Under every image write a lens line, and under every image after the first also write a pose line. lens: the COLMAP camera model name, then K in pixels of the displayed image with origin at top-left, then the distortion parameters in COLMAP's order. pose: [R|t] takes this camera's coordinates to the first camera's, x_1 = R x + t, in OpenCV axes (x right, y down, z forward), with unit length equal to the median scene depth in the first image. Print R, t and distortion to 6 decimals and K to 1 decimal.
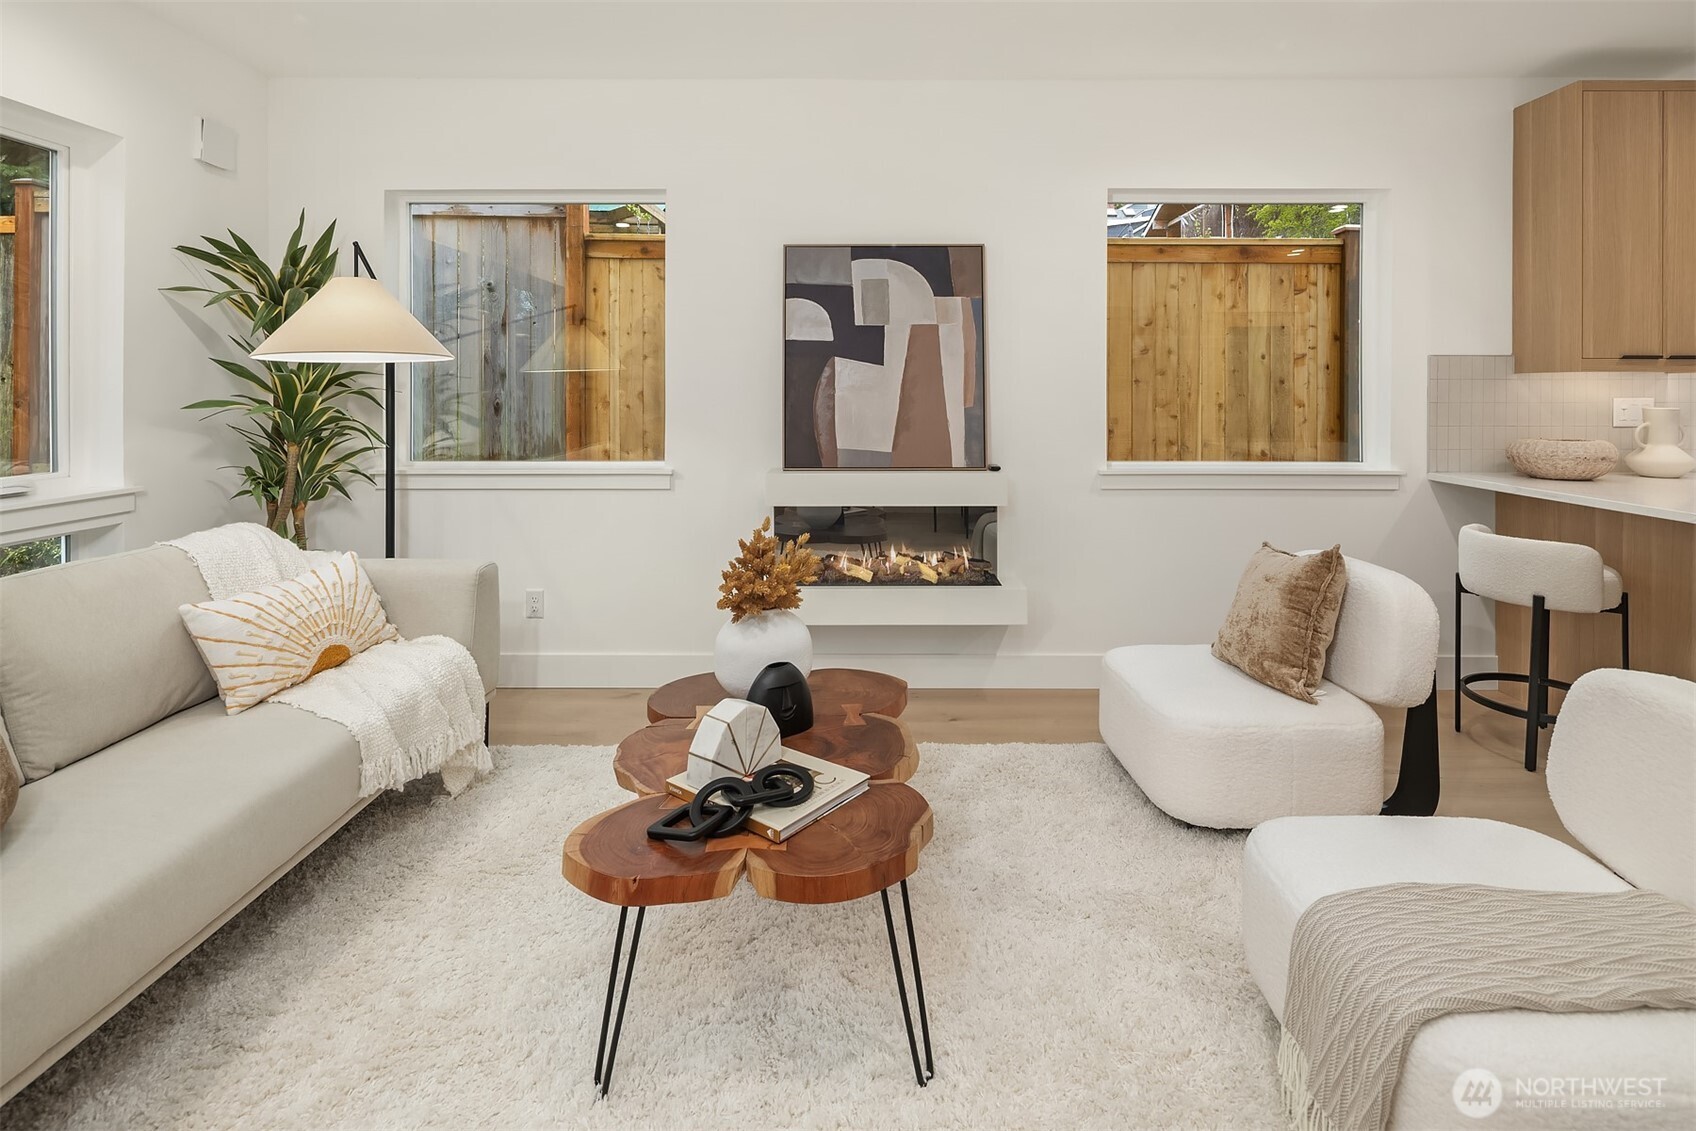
lens RADIAL K [[830.7, 0, 856.0], [0, 830.7, 396.1], [0, 0, 1]] dist [0.000661, 0.000517]
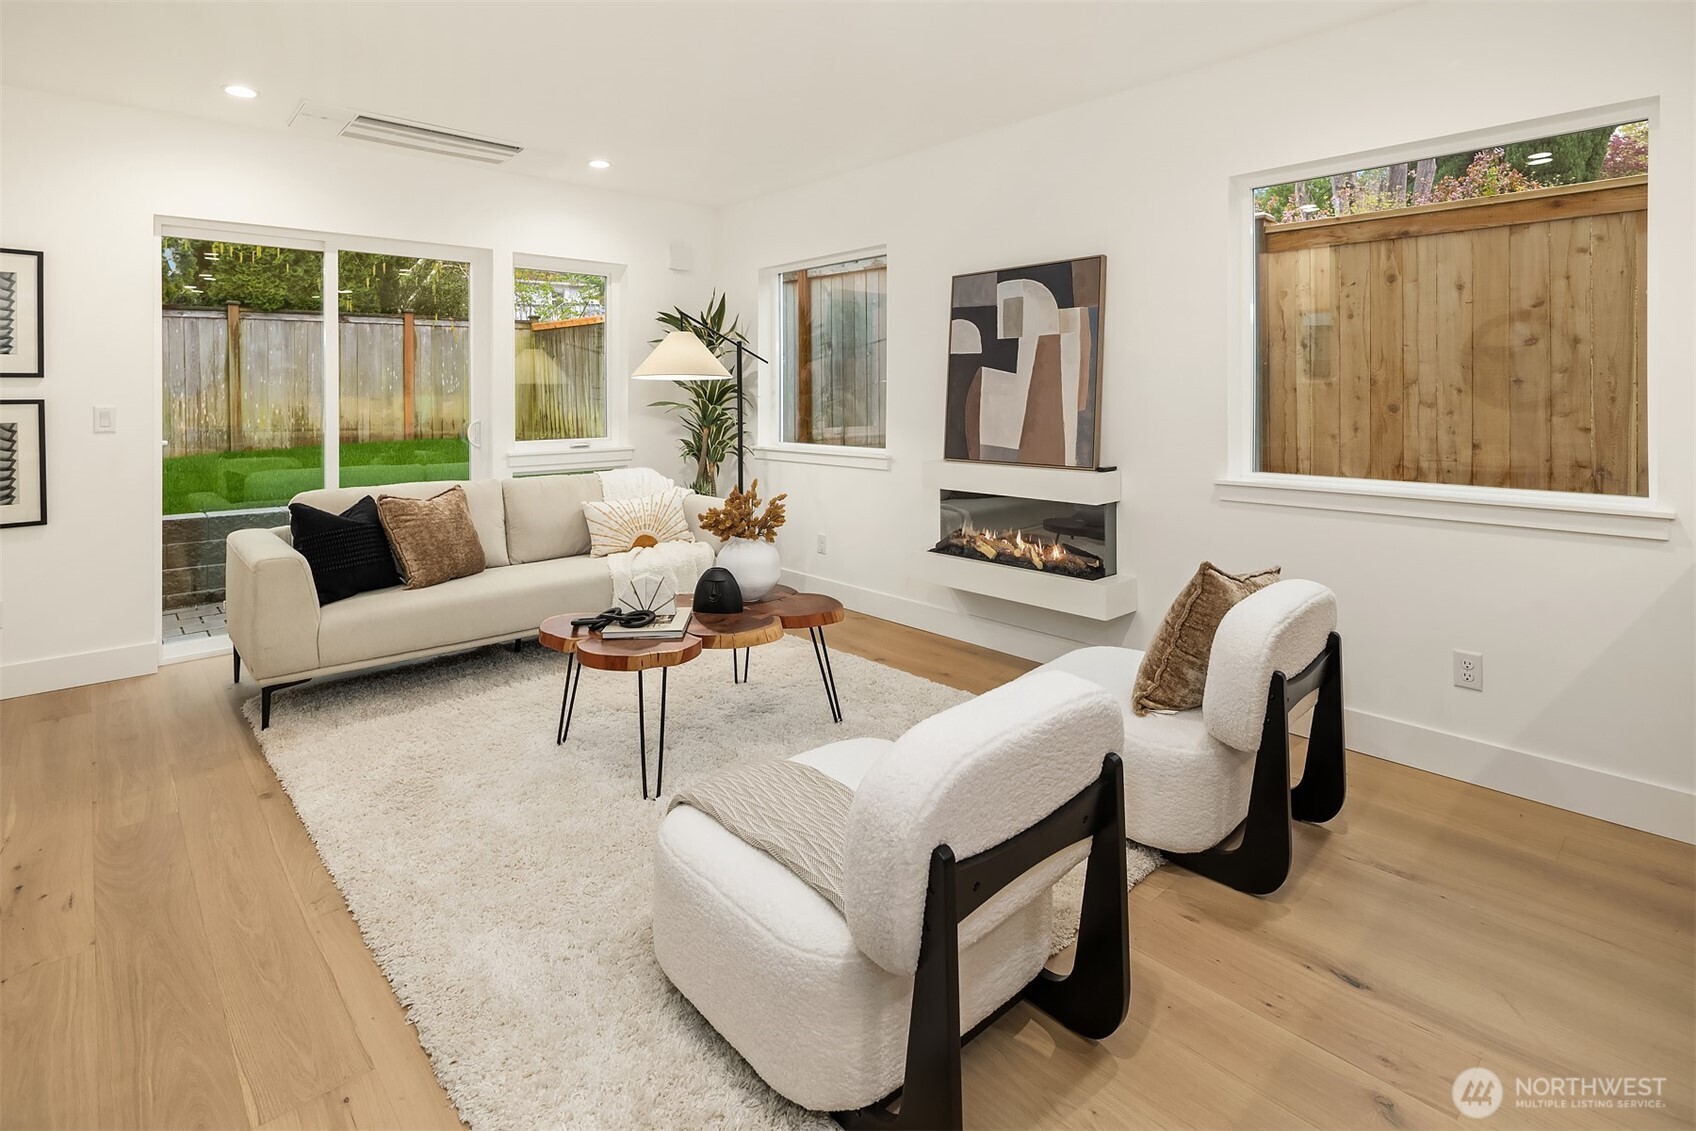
lens RADIAL K [[830.7, 0, 856.0], [0, 830.7, 396.1], [0, 0, 1]] dist [0.000661, 0.000517]
pose [[0.680463, -0.000829, -0.732782, 0.715792], [-0.002250, 0.999992, -0.003221, -0.001214], [0.732779, 0.003841, 0.680456, 0.063982]]
